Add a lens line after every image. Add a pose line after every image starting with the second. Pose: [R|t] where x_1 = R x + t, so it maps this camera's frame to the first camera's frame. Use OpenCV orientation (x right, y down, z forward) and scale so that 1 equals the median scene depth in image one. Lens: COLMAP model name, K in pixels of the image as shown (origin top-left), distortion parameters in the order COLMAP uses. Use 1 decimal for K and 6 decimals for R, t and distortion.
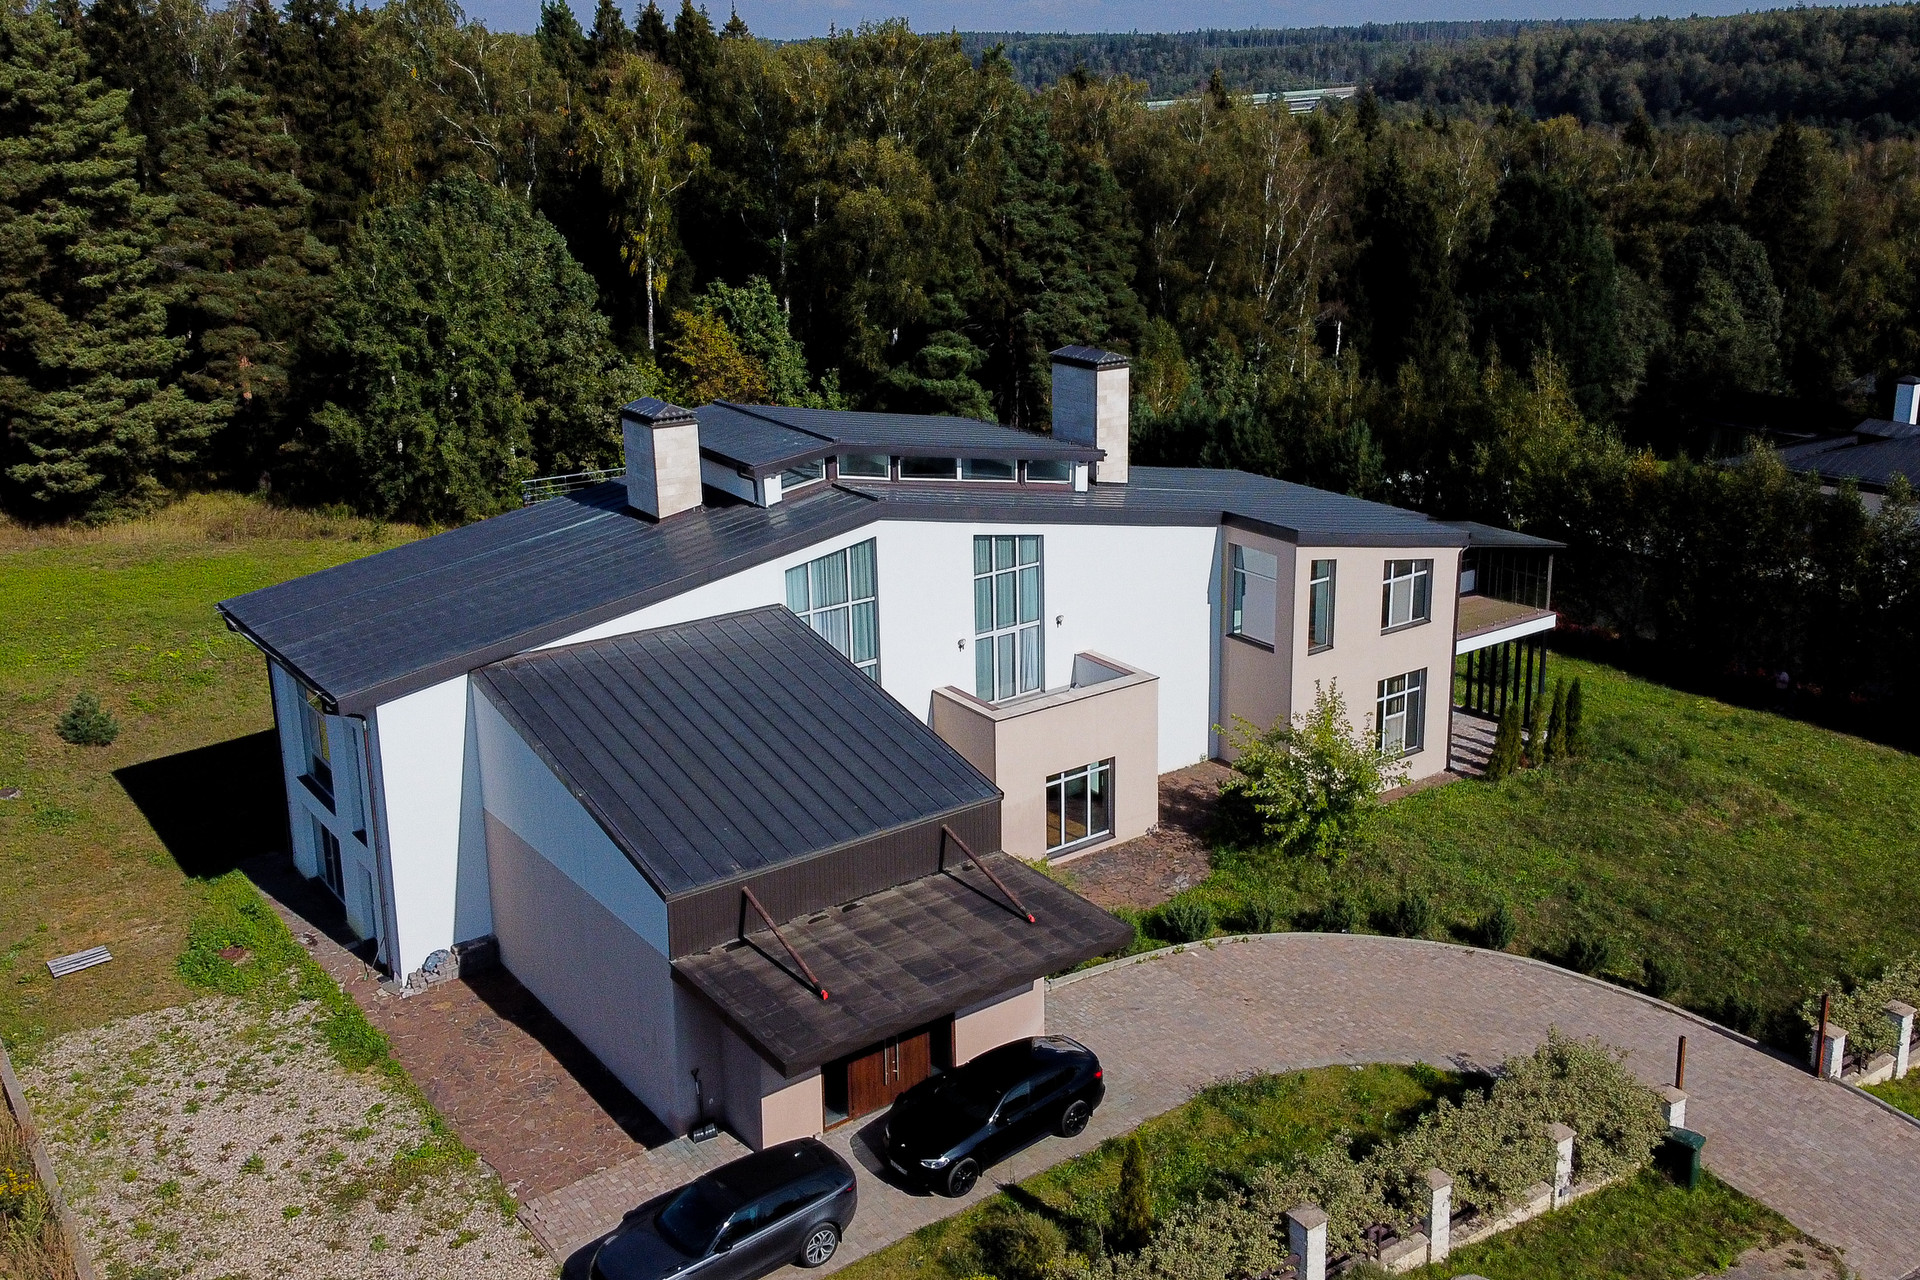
lens RADIAL K [[1745.5, 0, 1014.1], [0, 1745.5, 643.2], [0, 0, 1]] dist [0.284433, -0.390246]
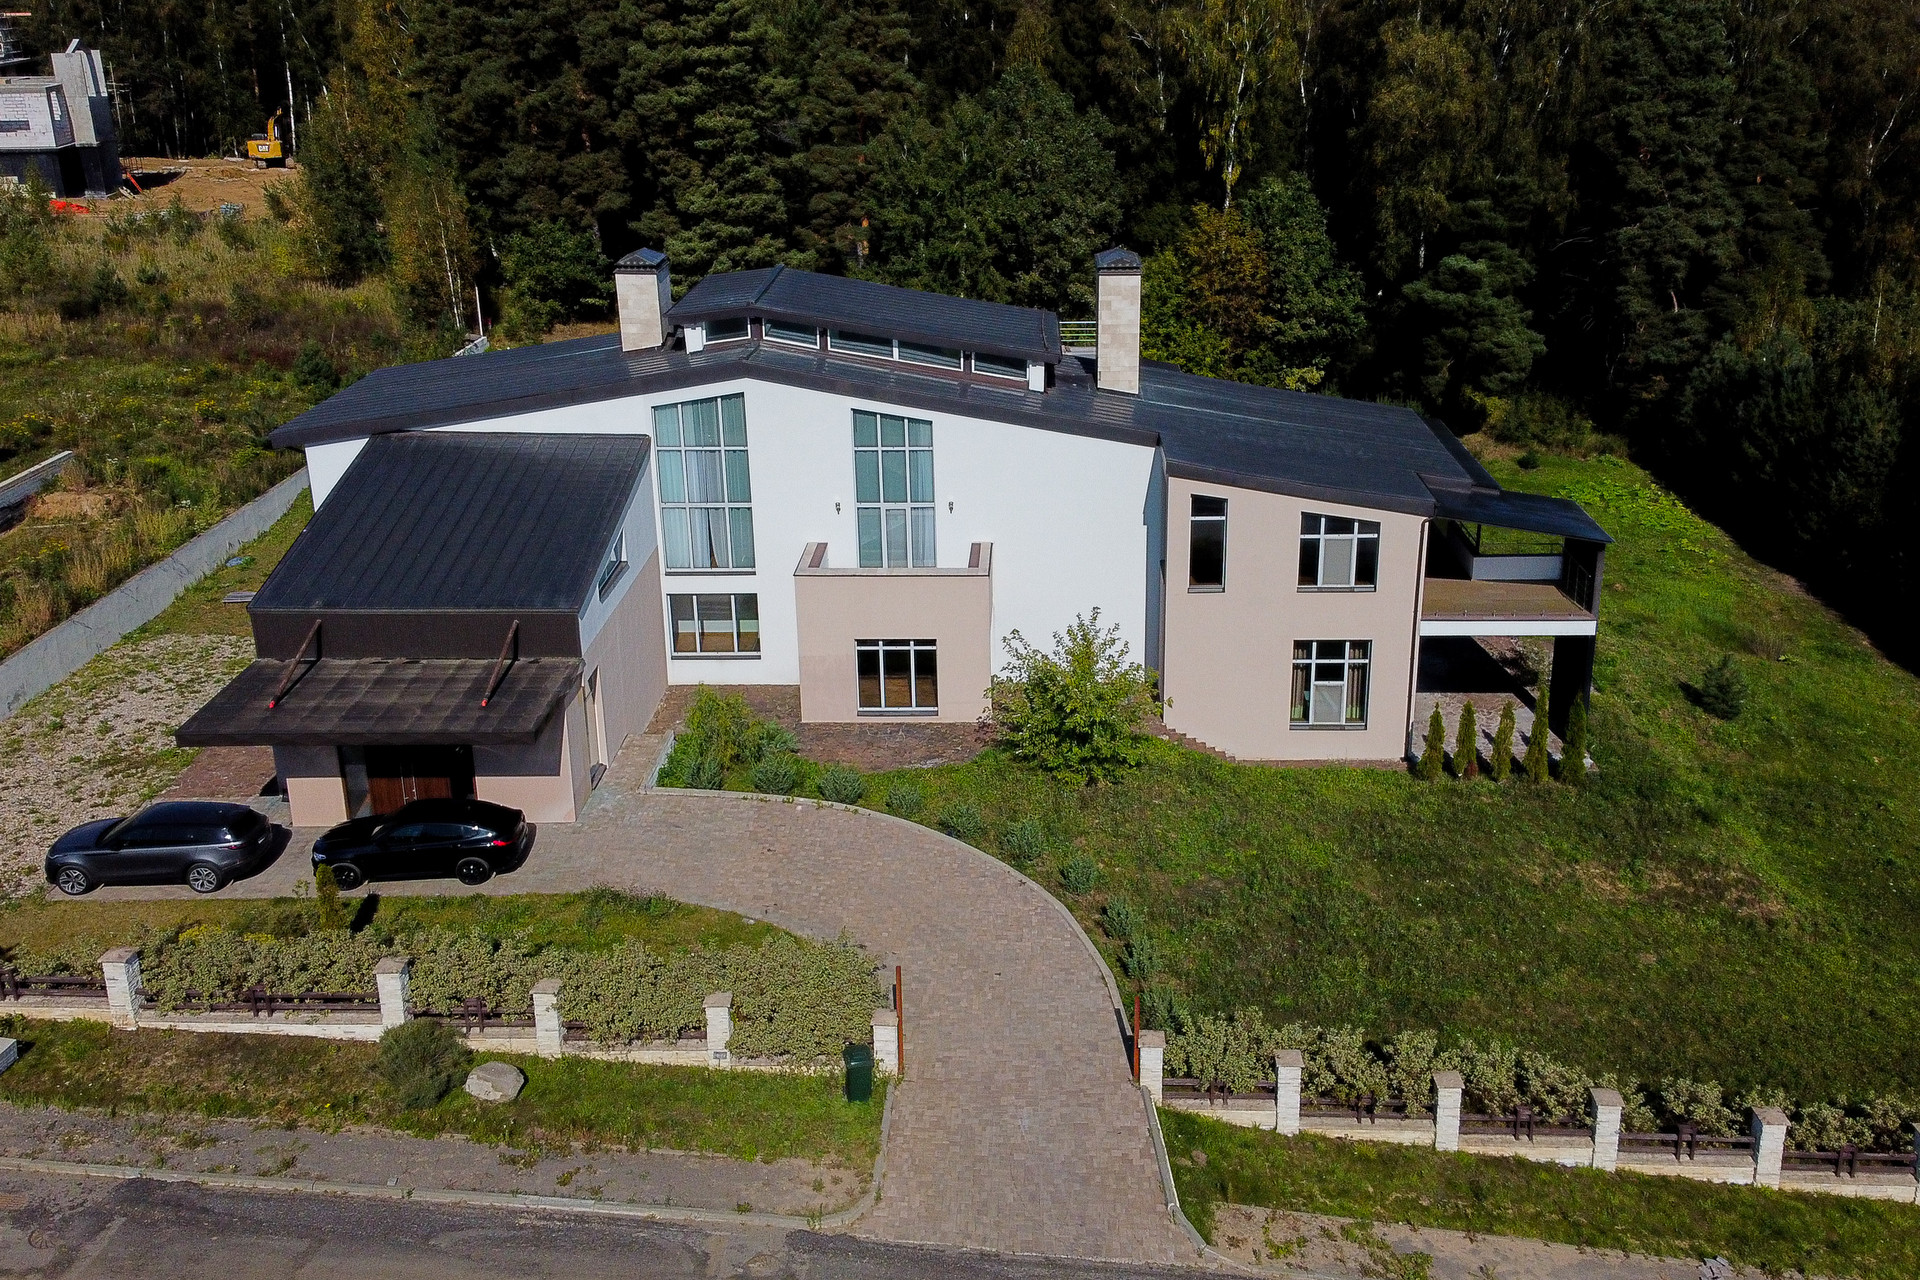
lens RADIAL K [[1745.5, 0, 1014.1], [0, 1745.5, 643.2], [0, 0, 1]] dist [0.284433, -0.390246]
pose [[0.788208, 0.220756, -0.574452, 0.651330], [-0.188928, 0.975173, 0.115520, -0.058950], [0.585692, 0.017477, 0.810345, 0.160281]]
